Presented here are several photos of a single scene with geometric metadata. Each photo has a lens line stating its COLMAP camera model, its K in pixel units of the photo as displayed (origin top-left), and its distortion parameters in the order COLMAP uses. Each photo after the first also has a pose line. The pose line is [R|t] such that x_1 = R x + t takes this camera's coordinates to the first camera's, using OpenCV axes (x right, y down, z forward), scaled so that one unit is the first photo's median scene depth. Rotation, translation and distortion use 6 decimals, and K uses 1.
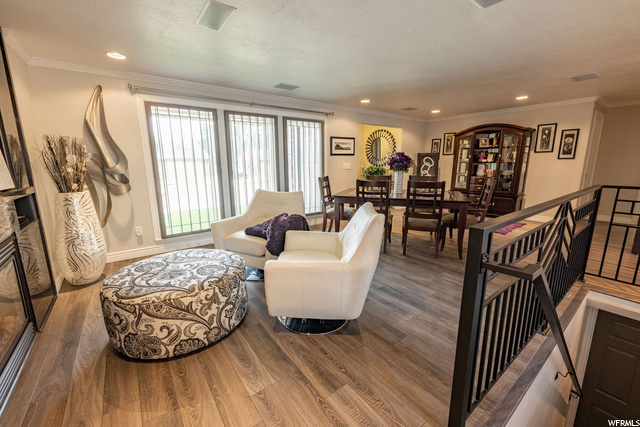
lens RADIAL K [[262.5, 0, 306.0], [0, 262.5, 211.7], [0, 0, 1]] dist [-0.001033, -0.000102]
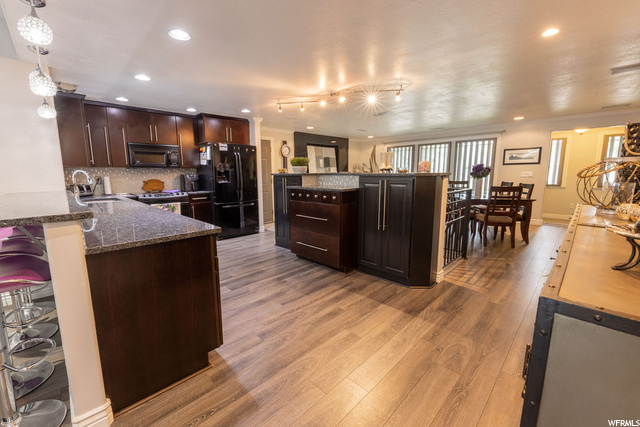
lens RADIAL K [[262.5, 0, 306.0], [0, 262.5, 211.7], [0, 0, 1]] dist [-0.001033, -0.000102]
pose [[0.141113, 0.143748, -0.979502, 1.710290], [-0.182889, 0.976158, 0.116909, 0.032162], [0.972954, 0.162643, 0.164038, -0.068748]]
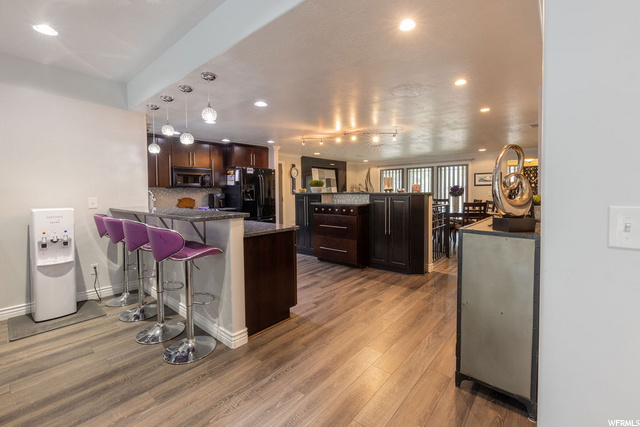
lens RADIAL K [[275.8, 0, 319.9], [0, 275.8, 201.3], [0, 0, 1]] dist [-0.001291, 0.000144]
pose [[0.242658, 0.032188, -0.969578, 2.018207], [-0.180542, 0.983487, -0.012535, 0.071386], [0.953164, 0.178091, 0.244462, -0.286770]]
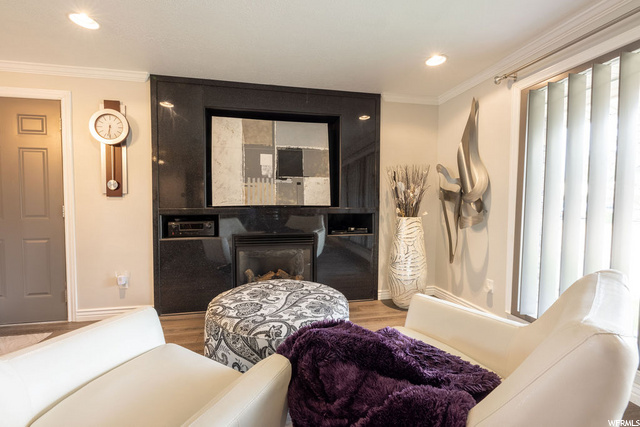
lens RADIAL K [[269.8, 0, 319.3], [0, 269.8, 211.3], [0, 0, 1]] dist [0.016563, 0.000006]
pose [[-0.399761, 0.037965, -0.915833, 0.173749], [-0.179386, 0.976581, 0.118785, -0.122020], [0.898895, 0.211774, -0.383589, 0.824653]]
